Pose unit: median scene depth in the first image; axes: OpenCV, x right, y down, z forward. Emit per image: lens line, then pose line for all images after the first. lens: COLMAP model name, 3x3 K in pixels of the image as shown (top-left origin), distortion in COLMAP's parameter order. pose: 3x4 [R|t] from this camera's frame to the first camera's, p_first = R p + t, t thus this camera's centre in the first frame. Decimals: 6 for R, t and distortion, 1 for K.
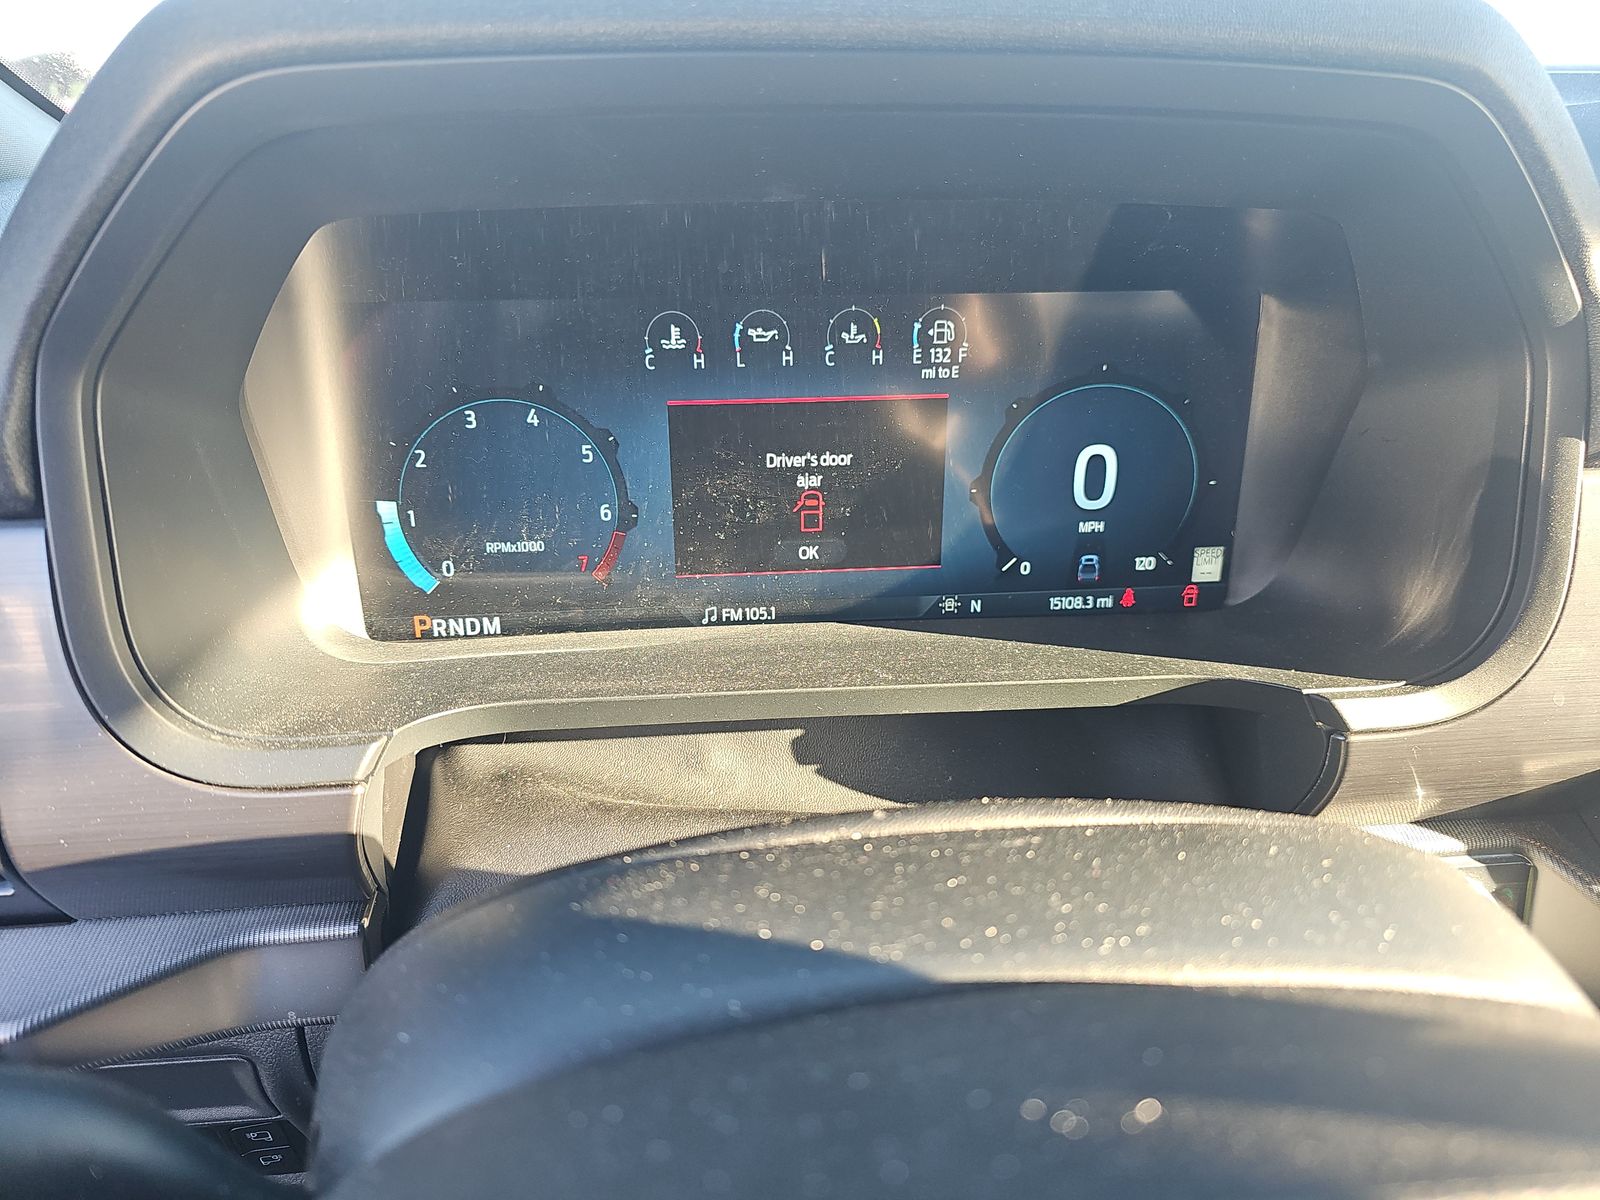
lens RADIAL K [[1065.2, 0, 801.4], [0, 1065.2, 635.5], [0, 0, 1]] dist [0.007234, -0.004633]
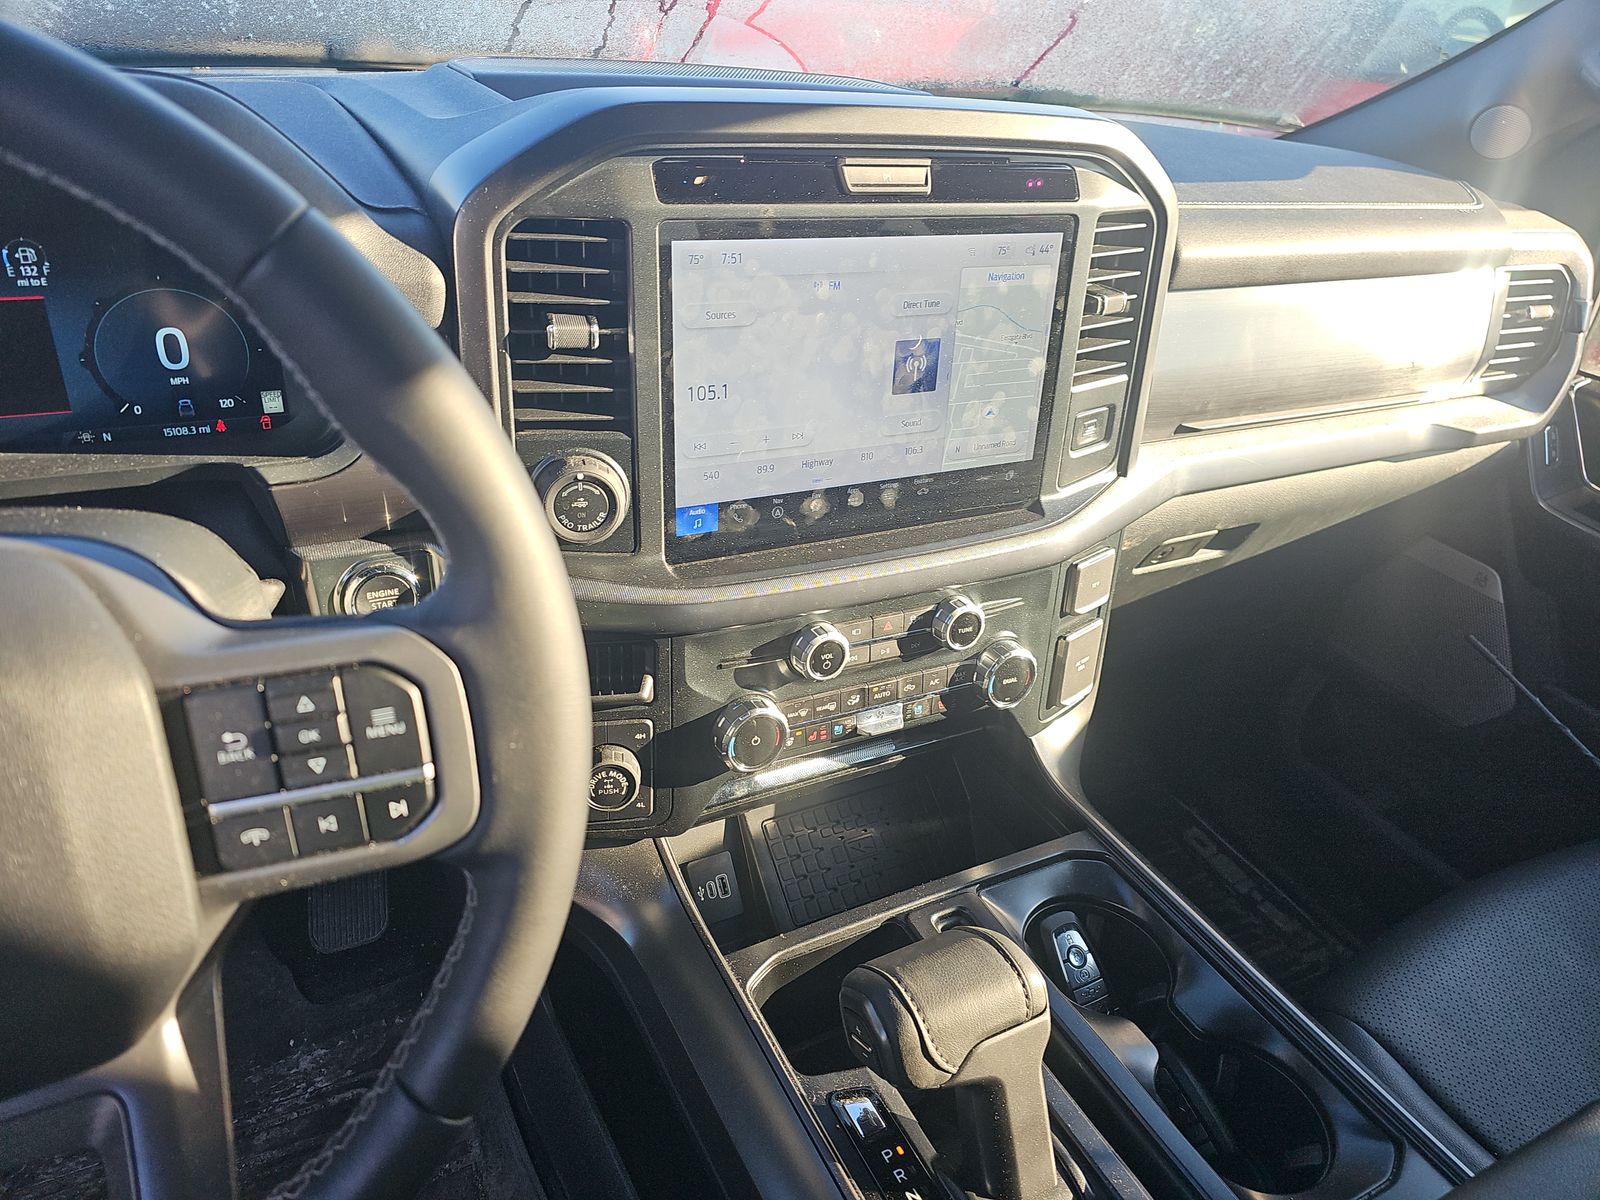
lens RADIAL K [[1065.2, 0, 801.4], [0, 1065.2, 635.5], [0, 0, 1]] dist [0.007234, -0.004633]
pose [[0.916722, -0.133641, 0.376511, 0.498802], [0.085060, 0.986075, 0.142901, 0.128718], [-0.390366, -0.098974, 0.915324, -0.888912]]
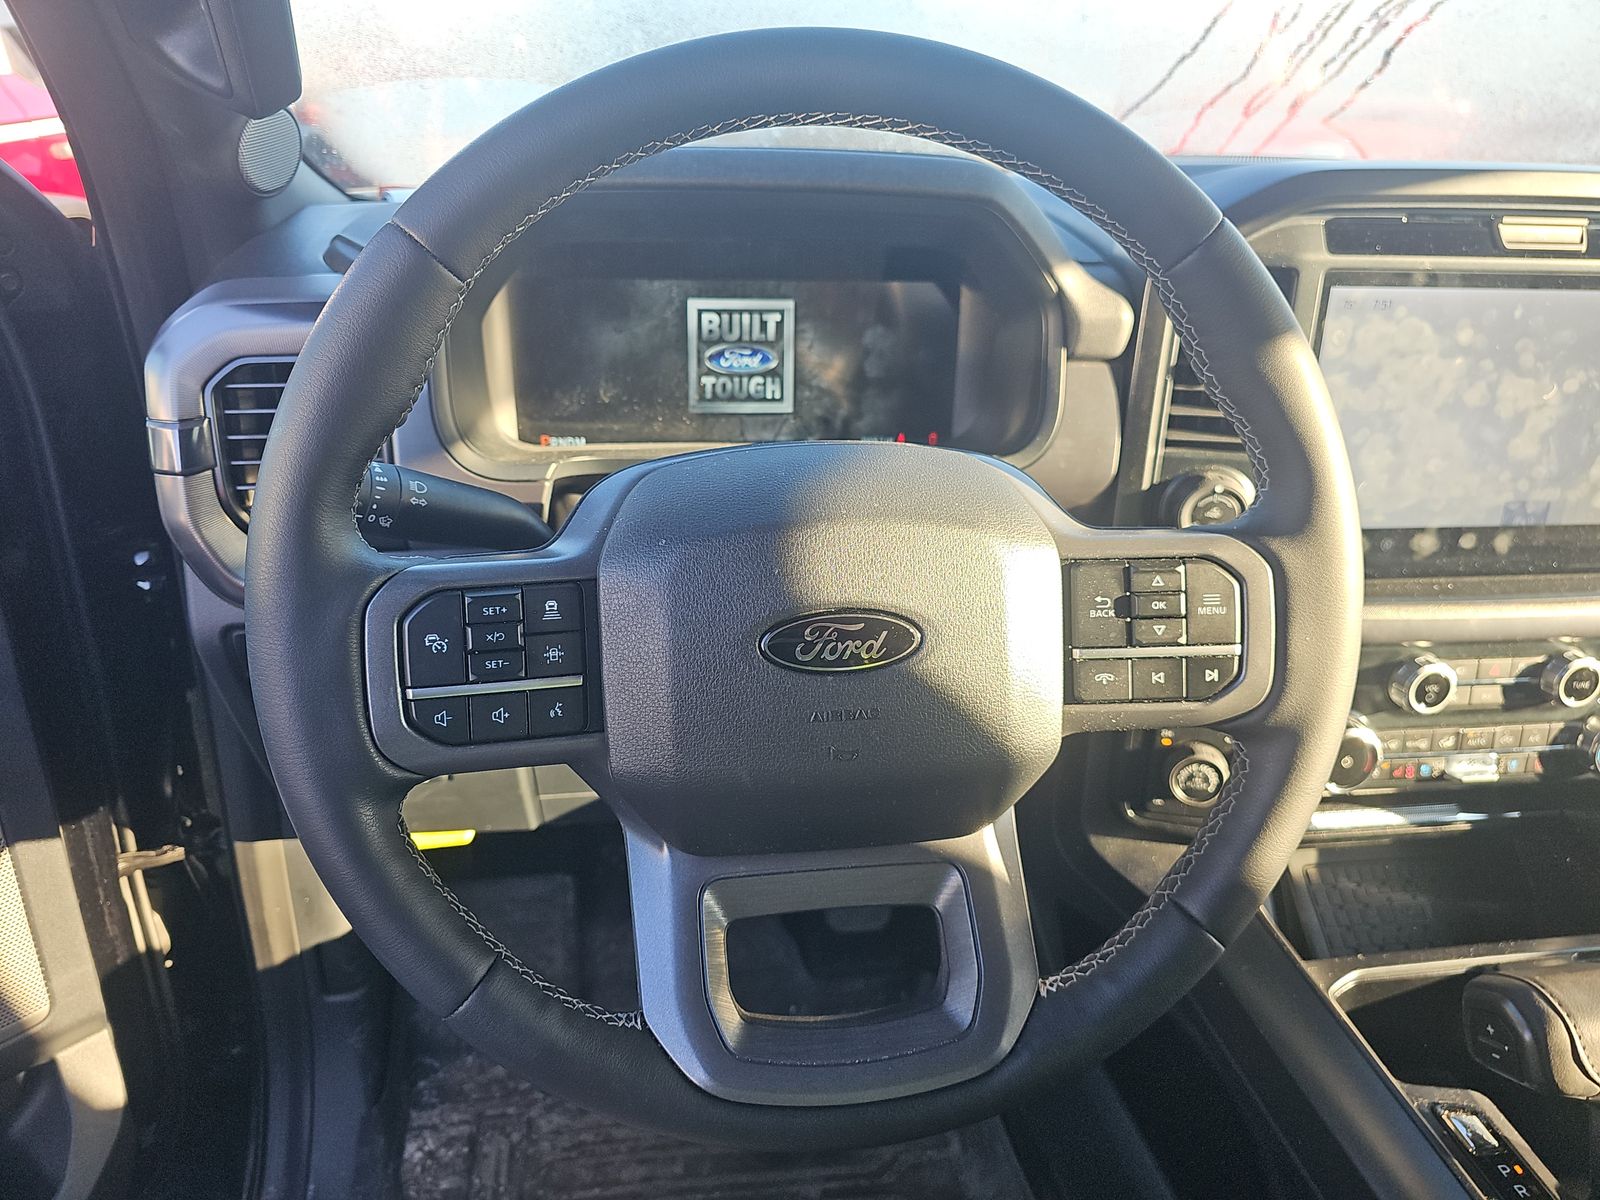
lens RADIAL K [[1098.3, 0, 800.0], [0, 1098.3, 600.0], [0, 0, 1]] dist [0.001375, -0.031010]
pose [[0.999028, 0.012007, 0.042405, 0.043317], [-0.012141, 0.999922, 0.002917, 0.285688], [-0.042366, -0.003429, 0.999096, -1.084571]]
